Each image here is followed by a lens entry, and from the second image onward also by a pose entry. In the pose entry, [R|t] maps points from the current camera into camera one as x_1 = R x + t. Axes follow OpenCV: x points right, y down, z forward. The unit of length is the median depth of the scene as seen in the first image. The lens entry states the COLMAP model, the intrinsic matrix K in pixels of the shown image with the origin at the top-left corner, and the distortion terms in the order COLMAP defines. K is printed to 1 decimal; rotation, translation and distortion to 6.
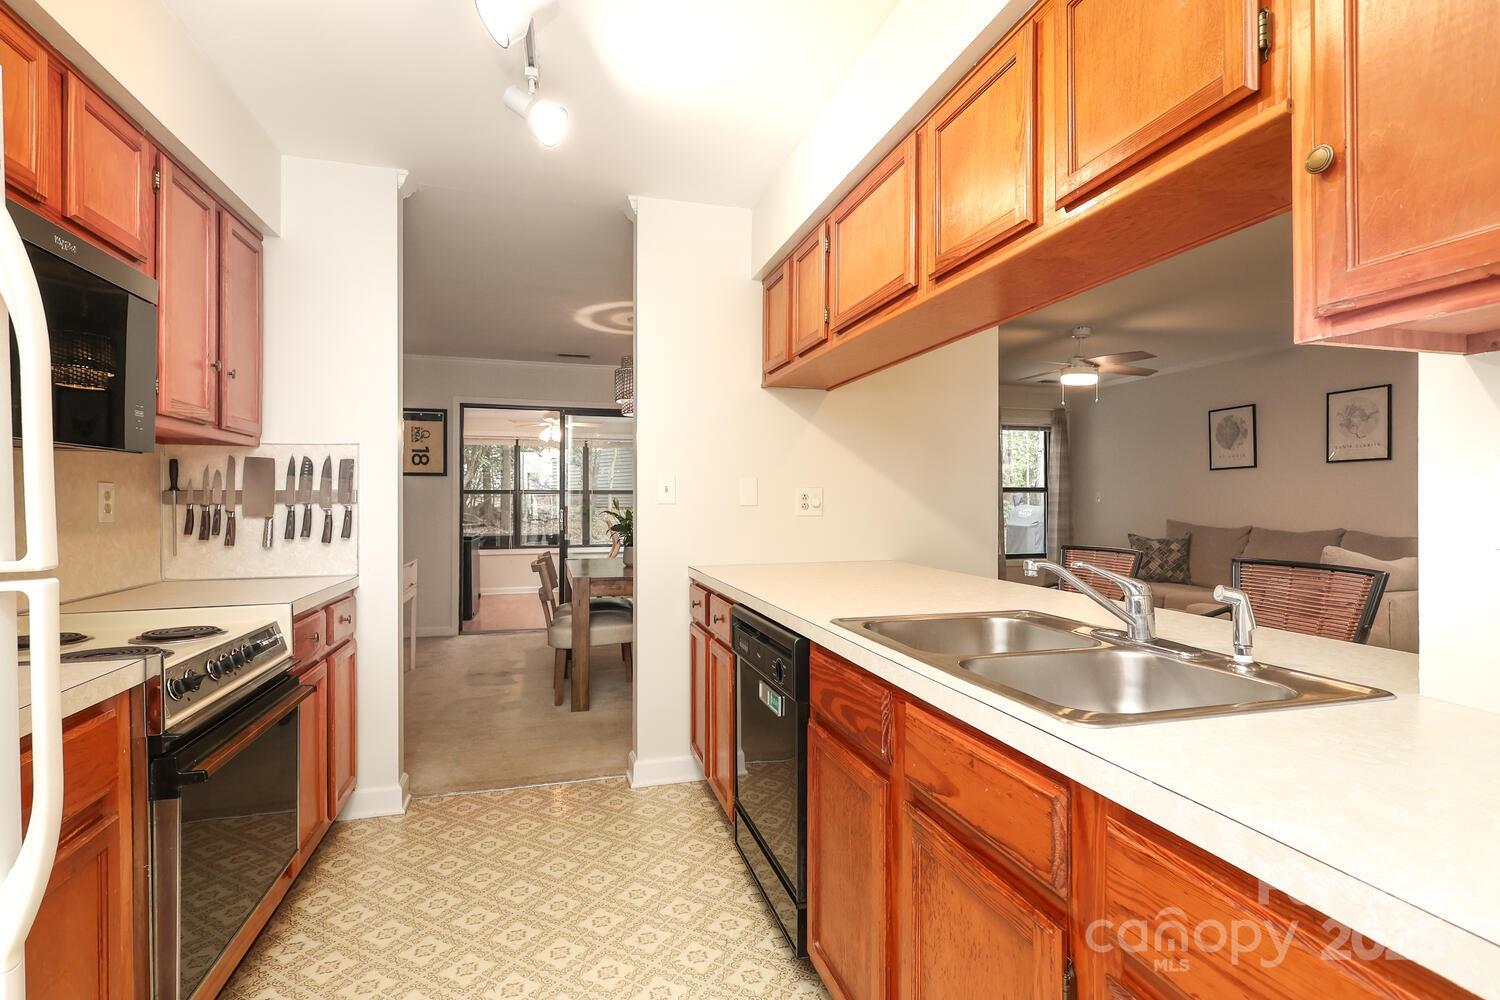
lens RADIAL K [[716.0, 0, 746.9], [0, 716.0, 497.9], [0, 0, 1]] dist [-0.003079, -0.000139]
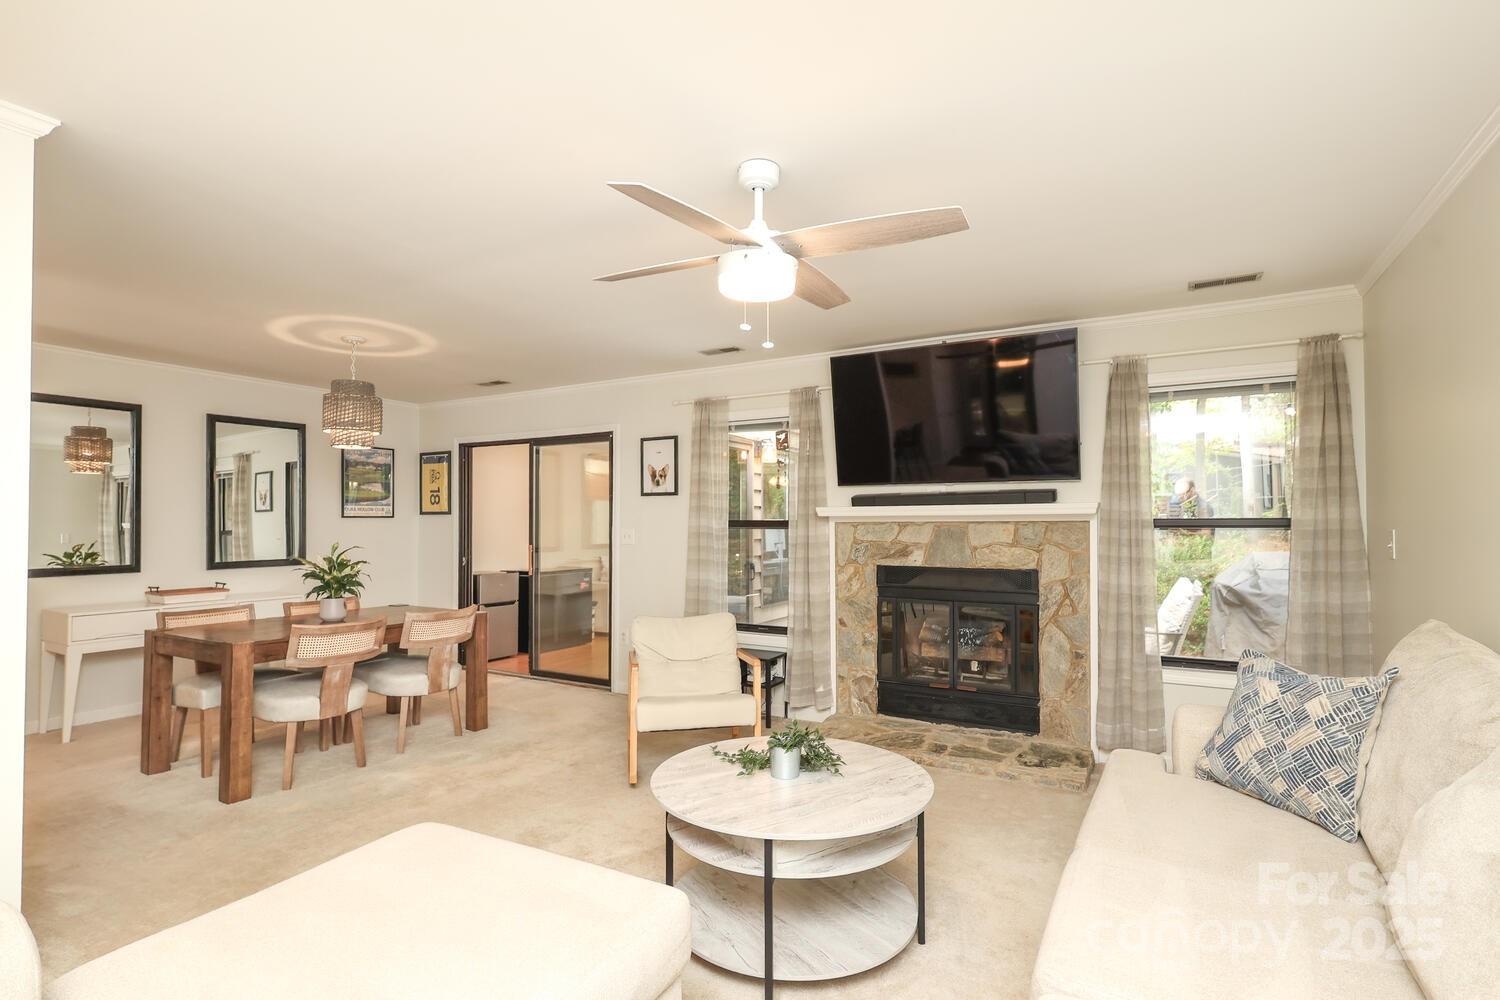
lens RADIAL K [[727.2, 0, 739.2], [0, 727.2, 508.5], [0, 0, 1]] dist [0.000366, -0.000028]
pose [[0.696512, -0.015720, -0.717373, 0.651554], [0.006247, 0.999855, -0.015845, -0.019767], [0.717518, 0.006555, 0.696509, 0.571910]]
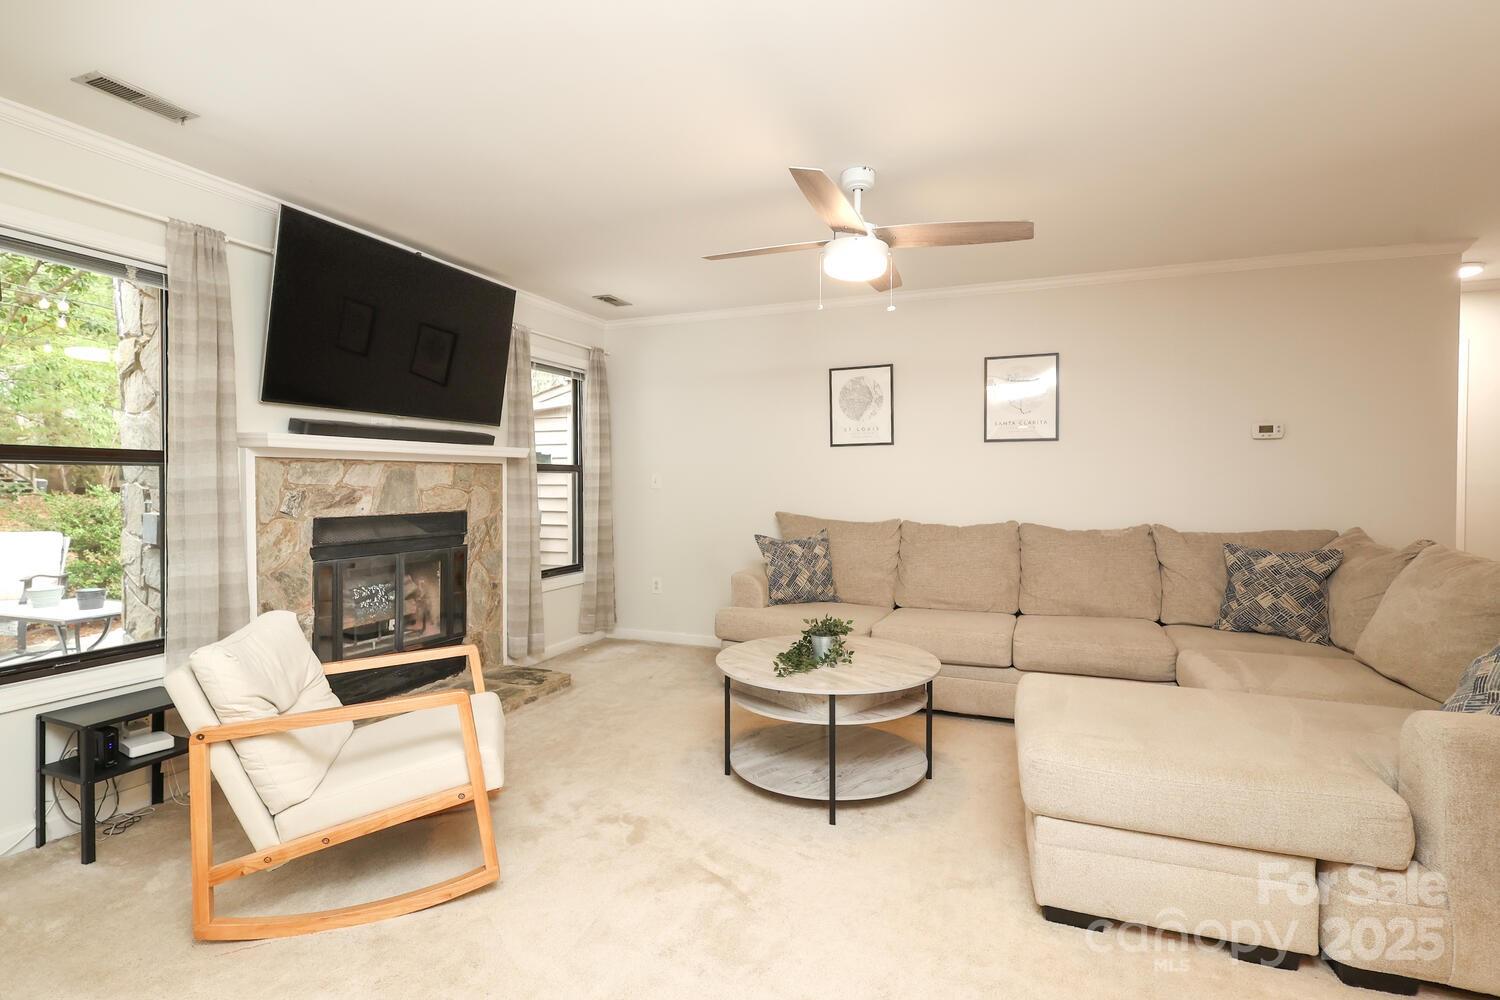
lens RADIAL K [[731.9, 0, 743.9], [0, 731.9, 486.7], [0, 0, 1]] dist [-0.001201, -0.000228]
pose [[0.609256, -0.004400, 0.792962, -0.029260], [-0.005950, 0.999931, 0.010120, -0.003042], [-0.792952, -0.010884, 0.609187, 0.610331]]
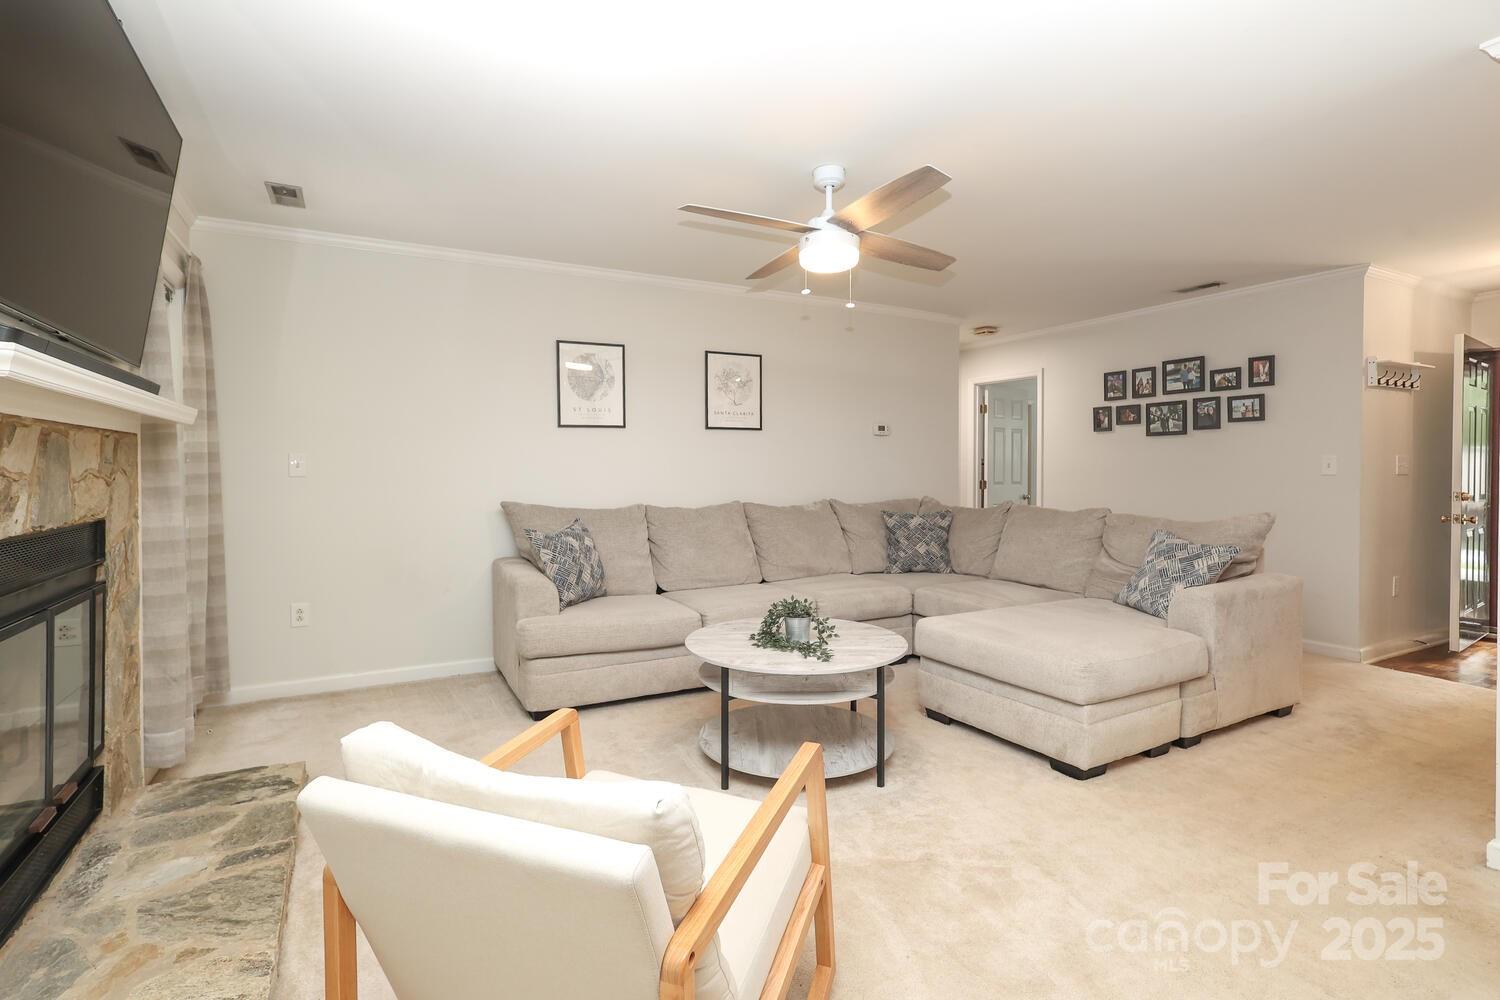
lens RADIAL K [[731.9, 0, 743.9], [0, 731.9, 486.7], [0, 0, 1]] dist [-0.001201, -0.000228]
pose [[-0.218465, -0.023082, 0.975572, -0.079805], [-0.002757, 0.999731, 0.023036, 0.001905], [-0.975841, 0.002342, -0.218469, 1.002298]]
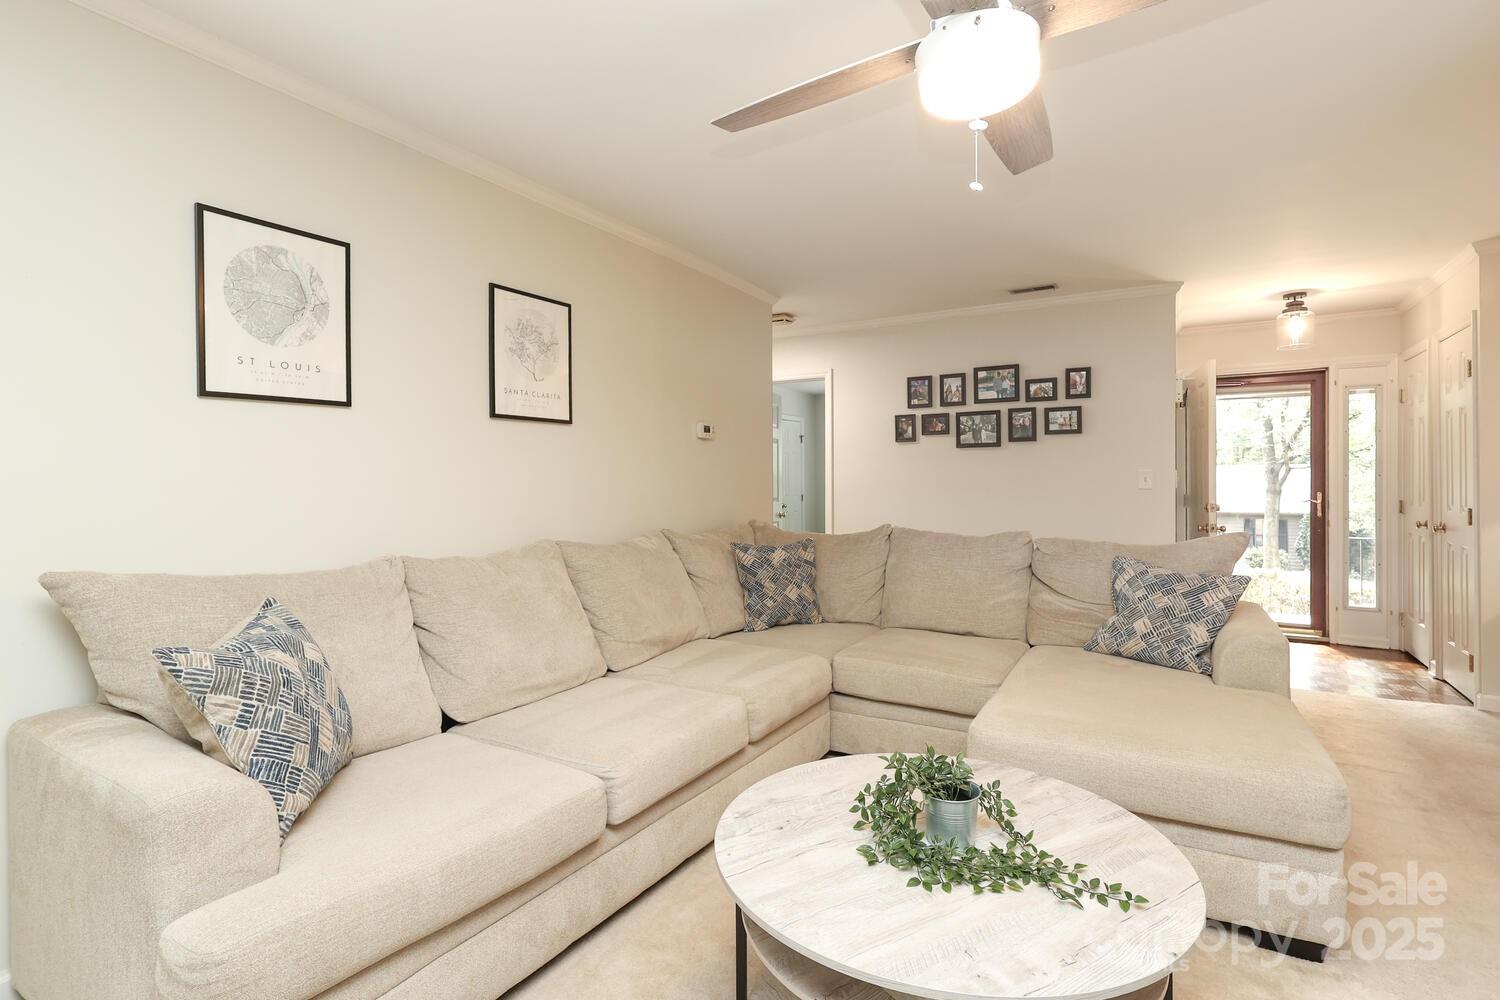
lens RADIAL K [[731.9, 0, 743.9], [0, 731.9, 486.7], [0, 0, 1]] dist [-0.001201, -0.000228]
pose [[-0.691357, -0.001229, 0.722512, 0.262848], [0.001869, 0.999992, 0.003489, -0.000065], [-0.722511, 0.003762, -0.691349, 1.072942]]
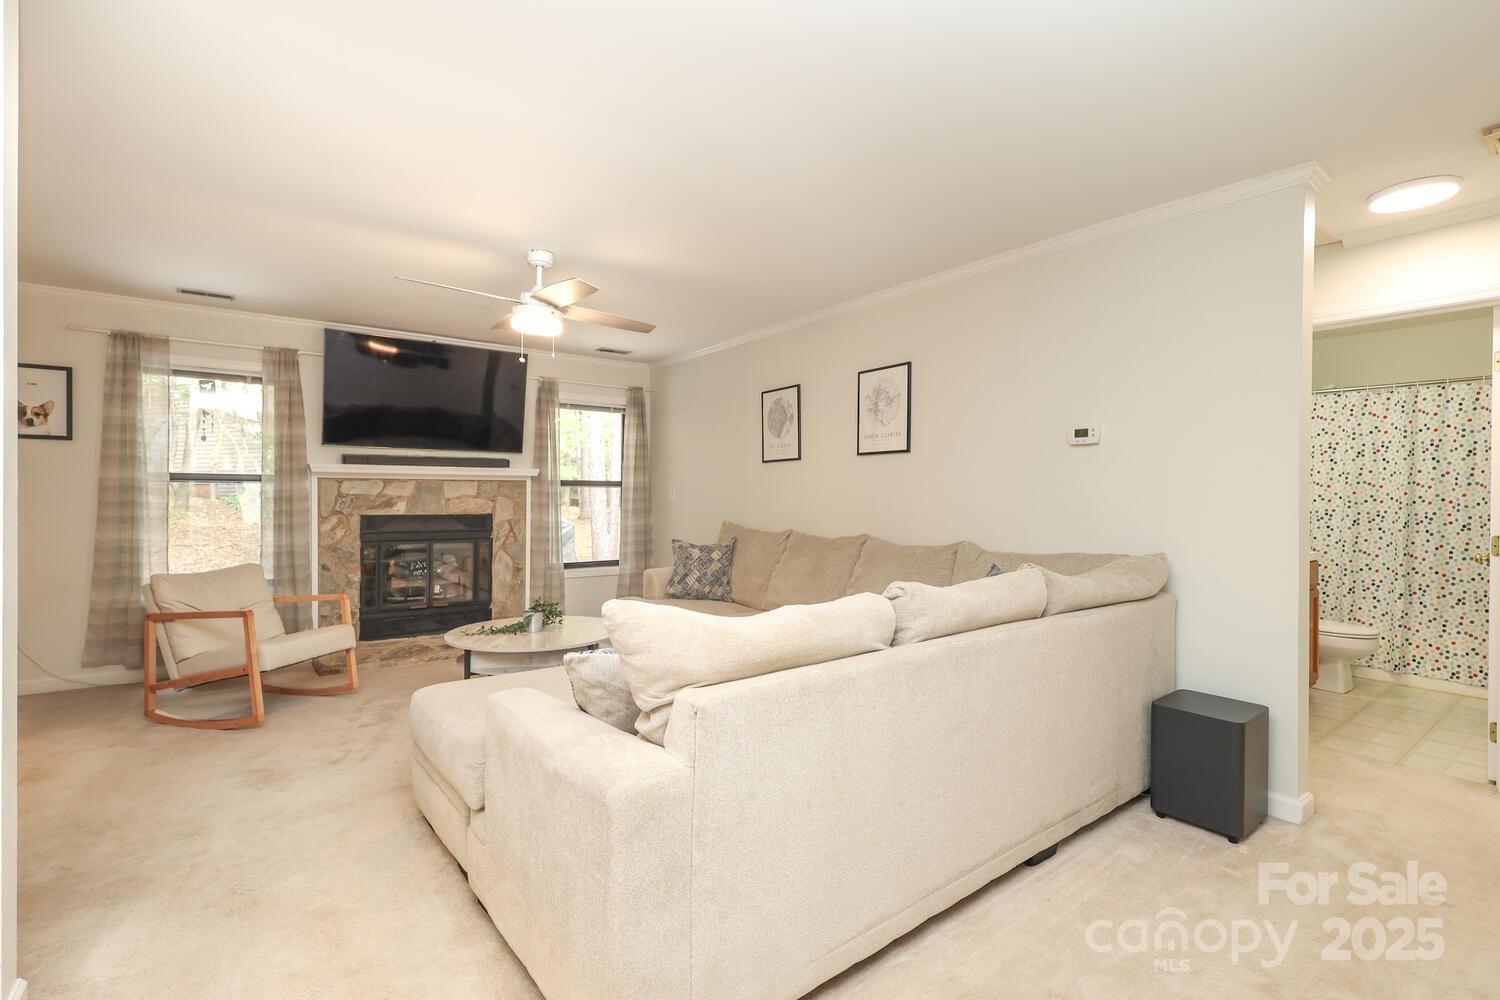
lens RADIAL K [[716.0, 0, 746.9], [0, 716.0, 497.9], [0, 0, 1]] dist [-0.003079, -0.000139]
pose [[0.936832, 0.004832, 0.349745, 0.344086], [-0.008236, 0.999932, 0.008247, -0.004081], [-0.349682, -0.010607, 0.936808, 0.223048]]
